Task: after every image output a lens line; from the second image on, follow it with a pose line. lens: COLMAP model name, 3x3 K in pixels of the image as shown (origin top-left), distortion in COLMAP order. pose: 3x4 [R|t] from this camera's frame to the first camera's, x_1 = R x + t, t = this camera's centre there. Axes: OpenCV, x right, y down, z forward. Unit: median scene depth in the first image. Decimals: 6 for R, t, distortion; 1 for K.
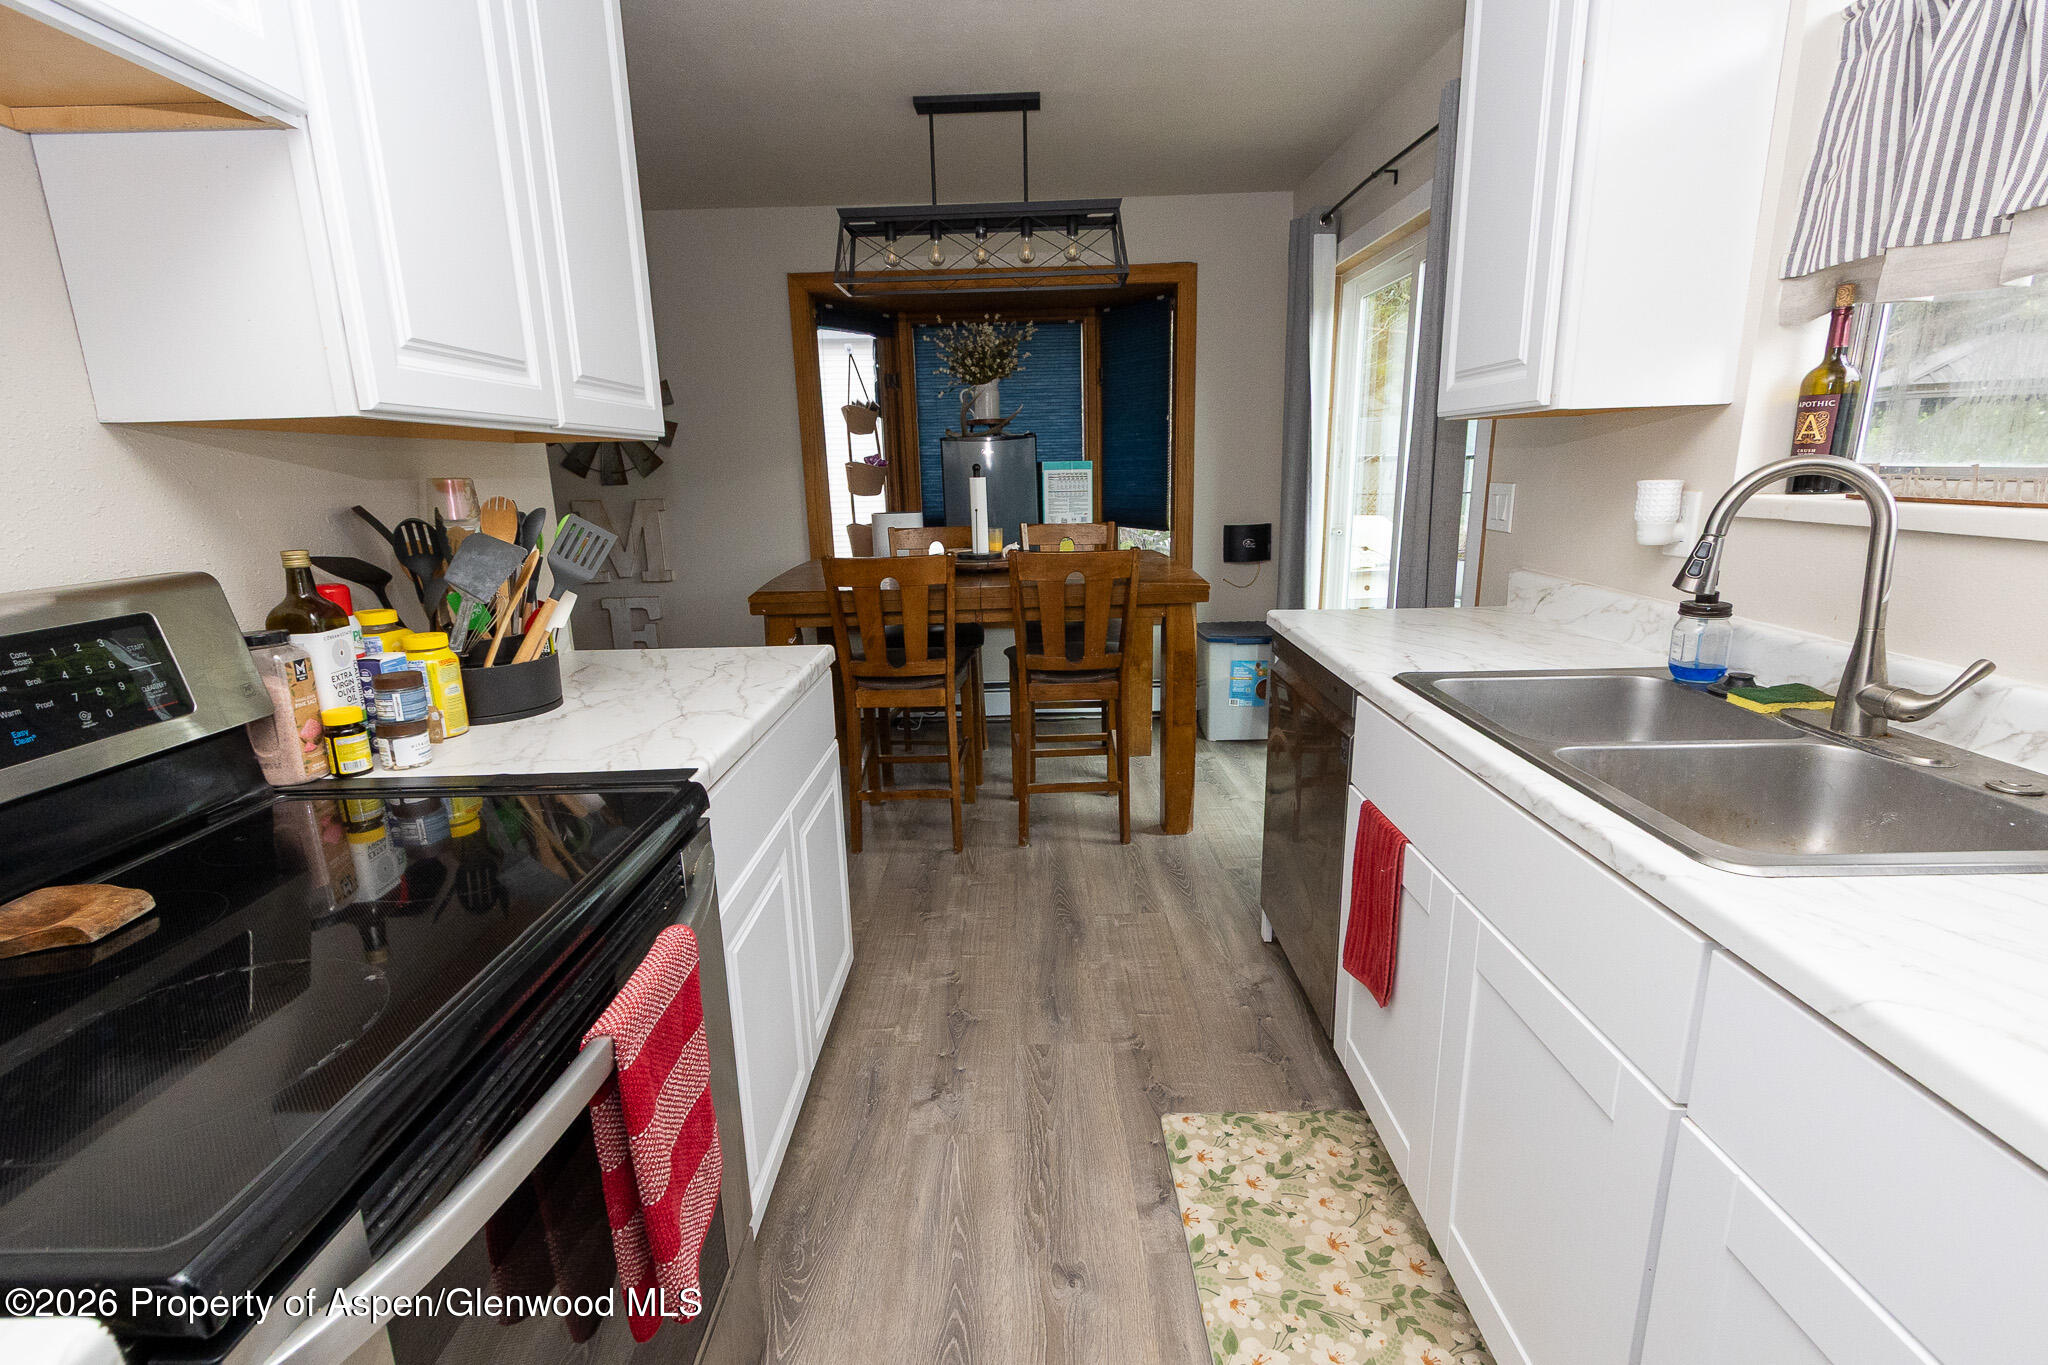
lens RADIAL K [[932.7, 0, 1017.2], [0, 932.7, 694.0], [0, 0, 1]] dist [0.002267, -0.000736]
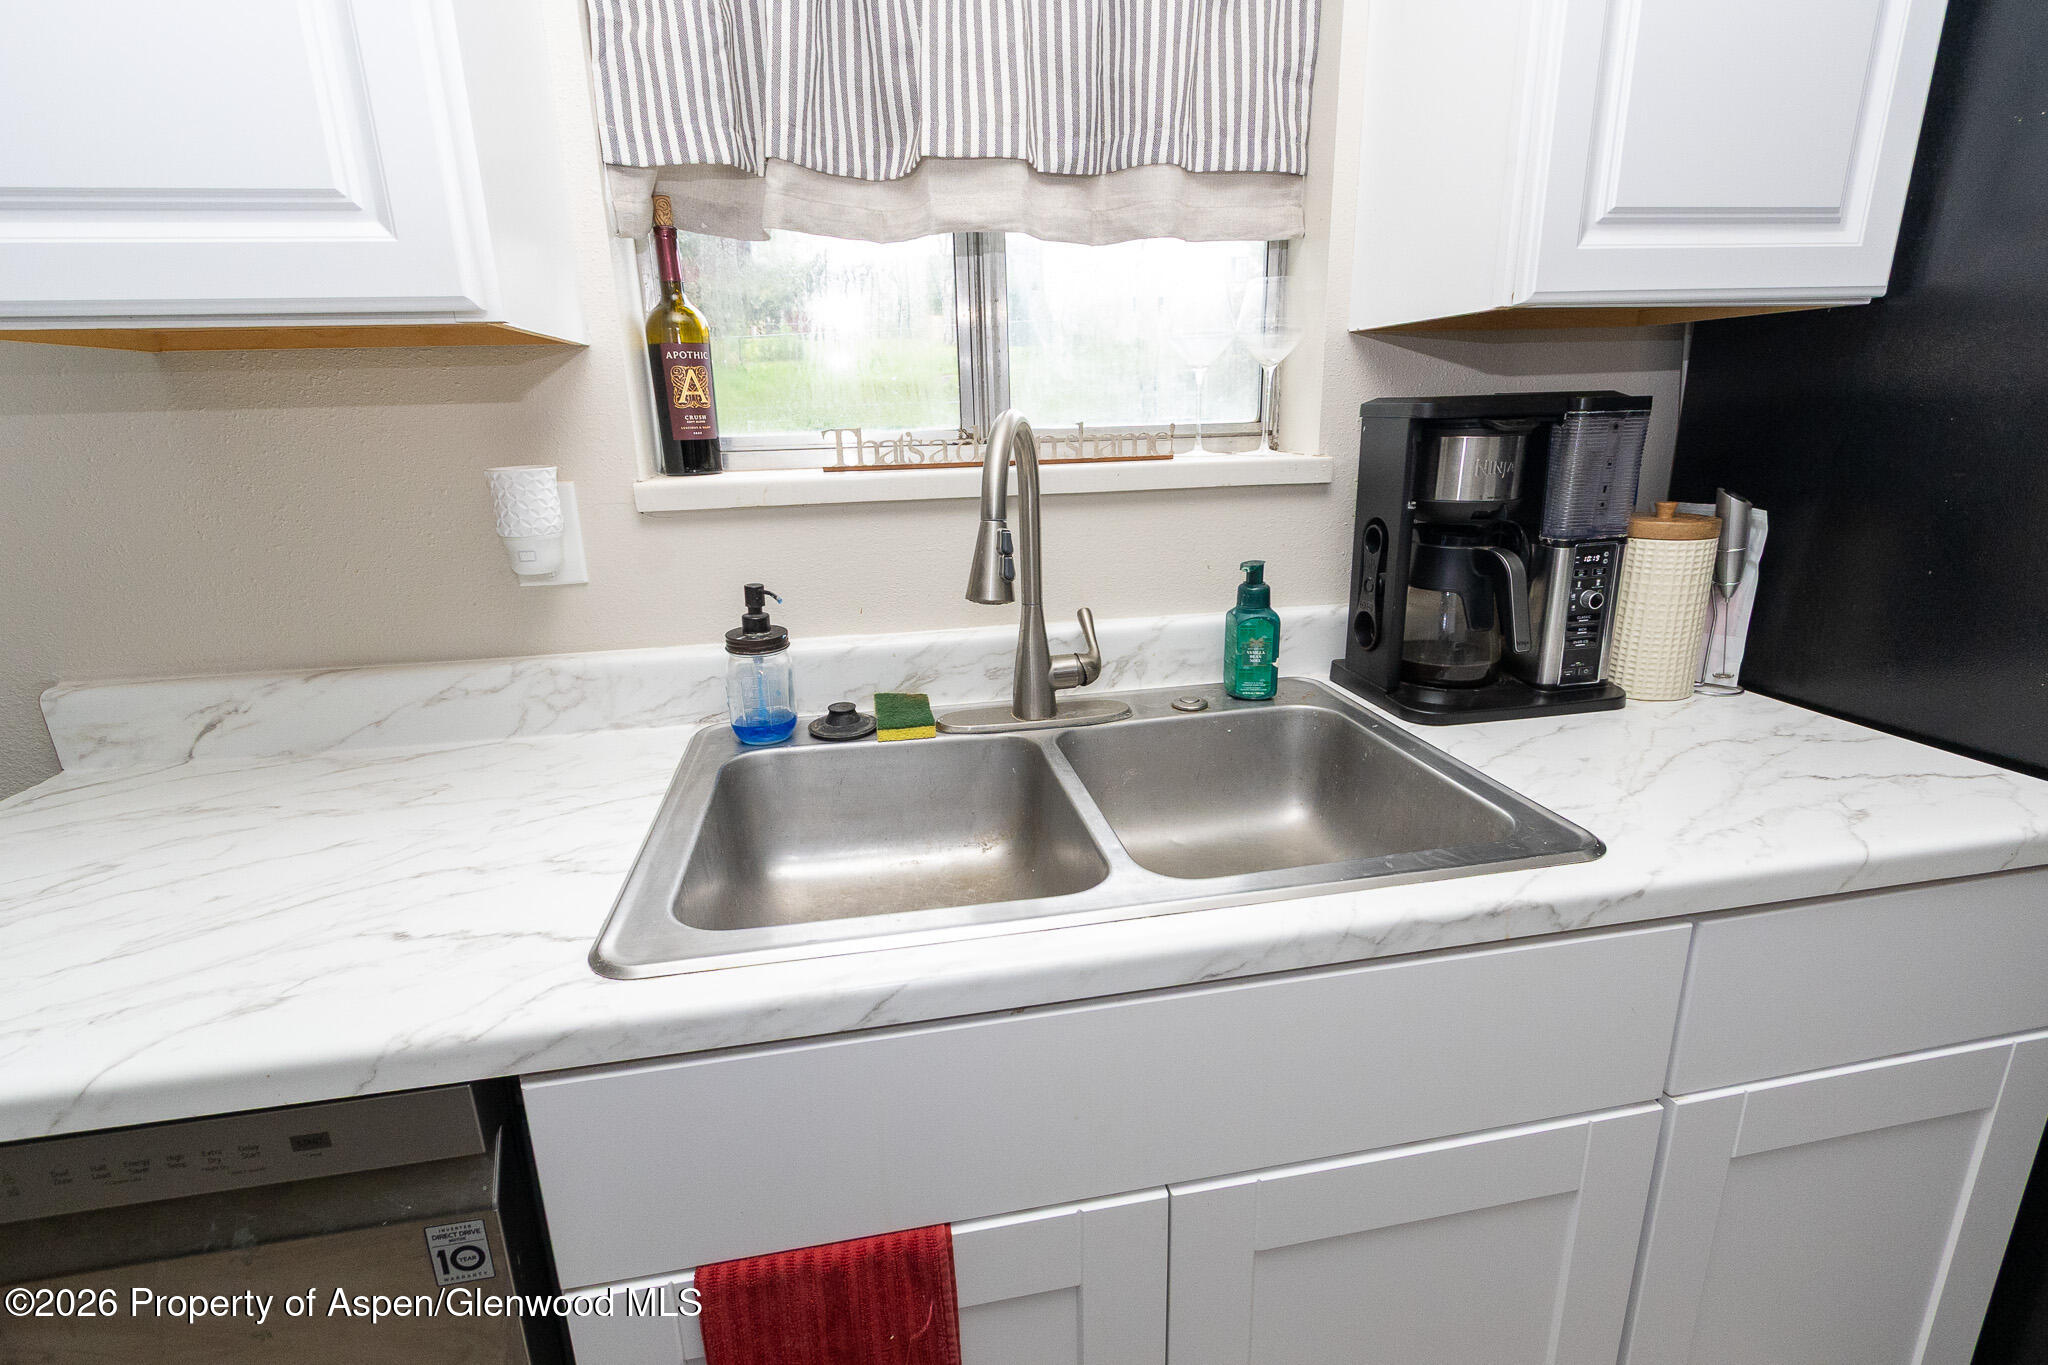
lens RADIAL K [[932.7, 0, 1031.6], [0, 932.7, 664.6], [0, 0, 1]] dist [0.002267, -0.000736]
pose [[-0.189381, -0.232492, 0.953982, 0.031328], [0.269222, 0.922037, 0.278151, -0.234433], [-0.944274, 0.309510, -0.112024, 0.980169]]
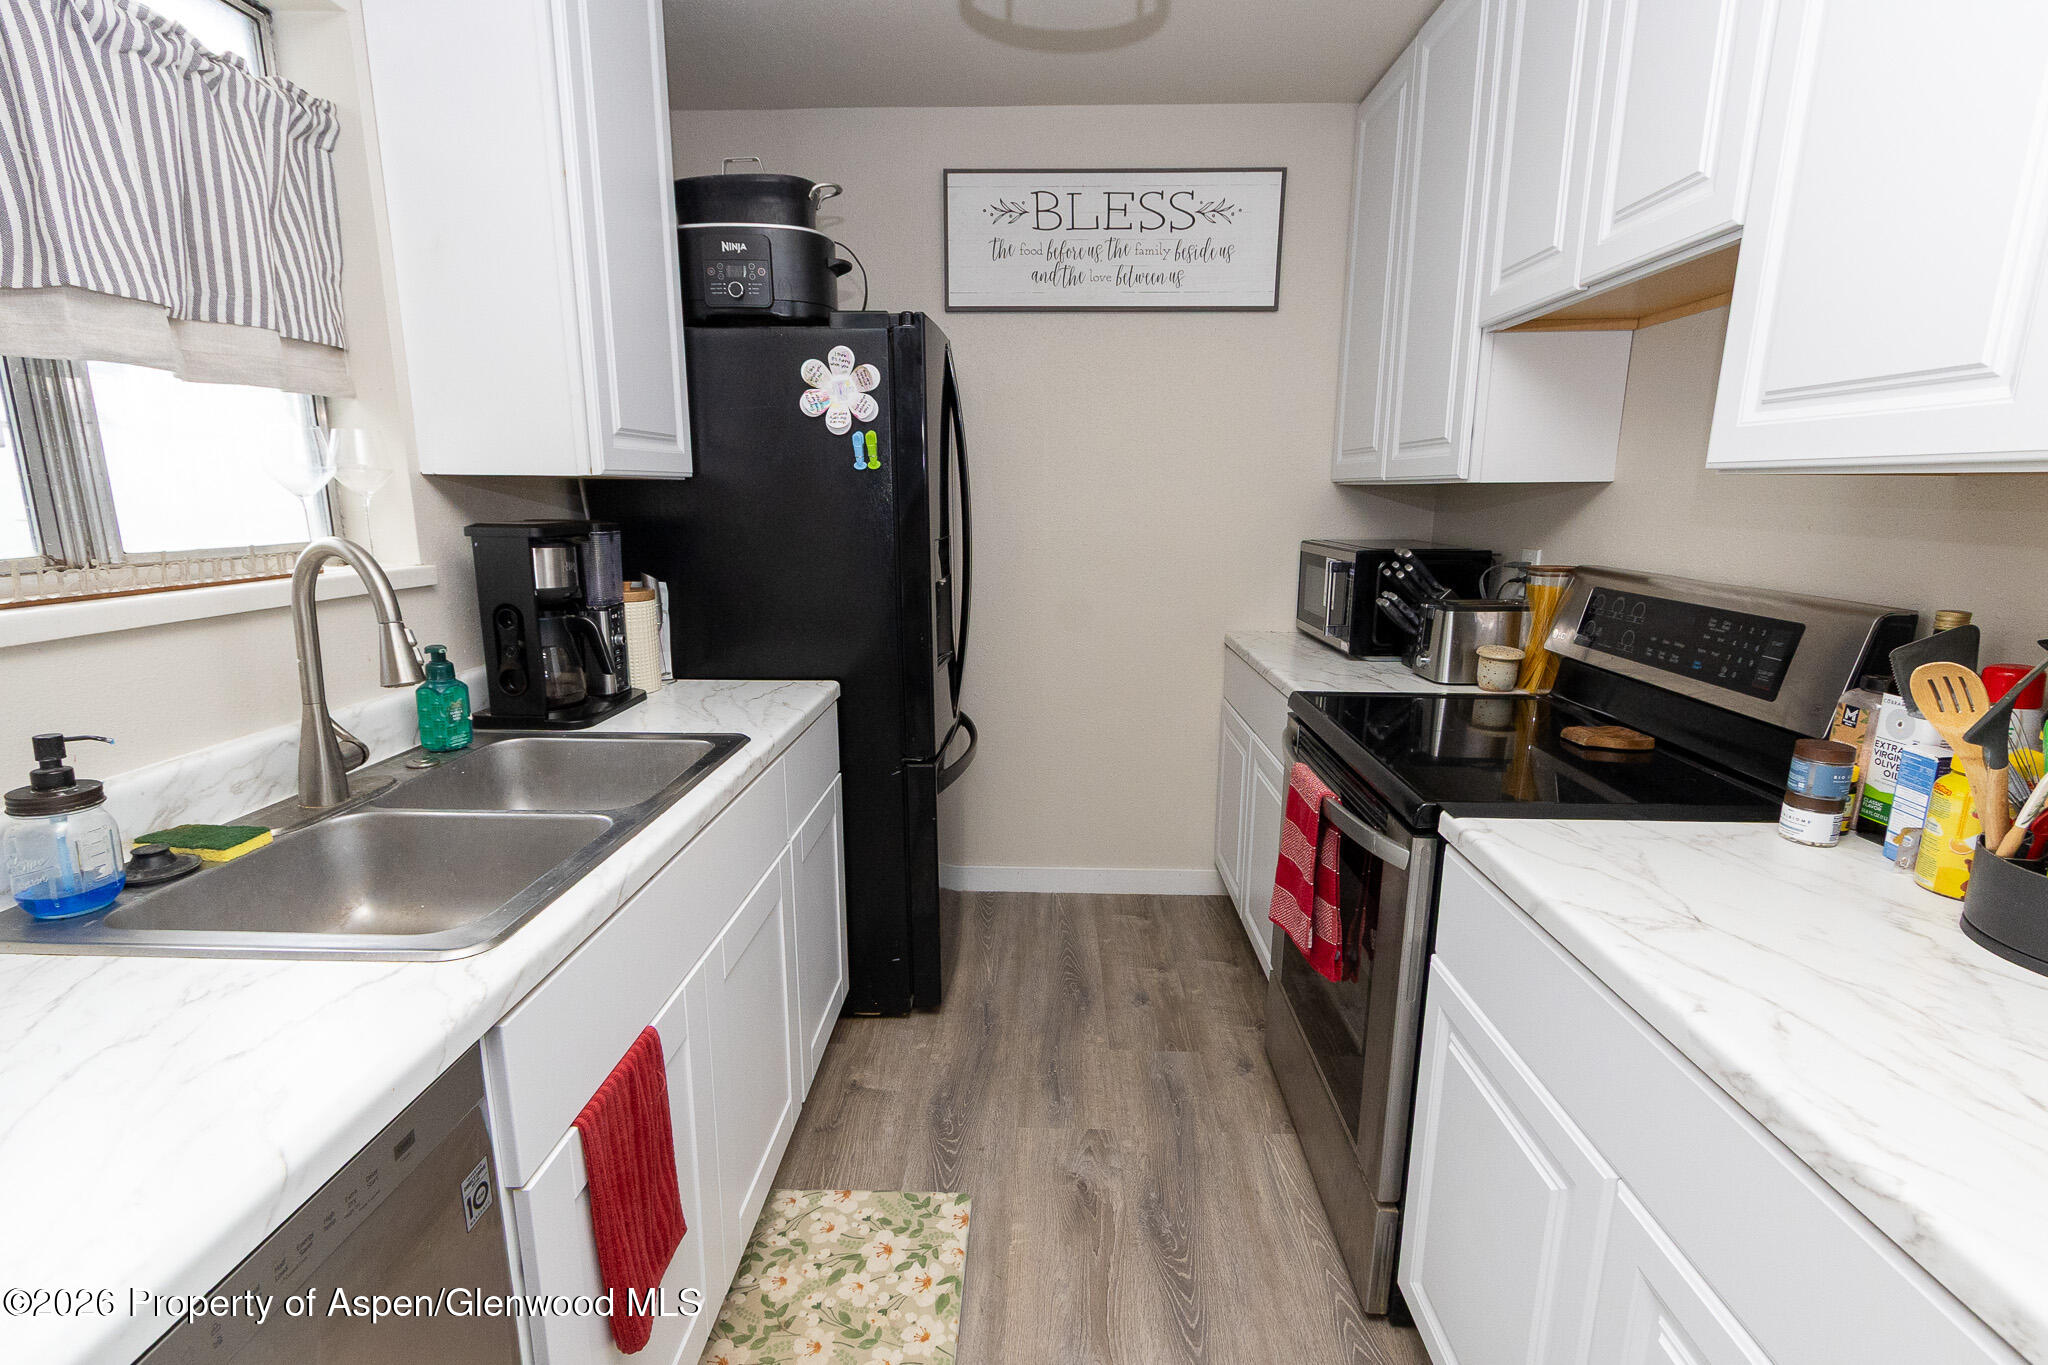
lens RADIAL K [[932.7, 0, 1013.5], [0, 932.7, 684.8], [0, 0, 1]] dist [0.002267, -0.000736]
pose [[-0.999234, 0.012274, 0.037153, 0.092148], [0.027170, 0.900922, 0.433130, -0.454513], [-0.028156, 0.433808, -0.900565, 1.676684]]
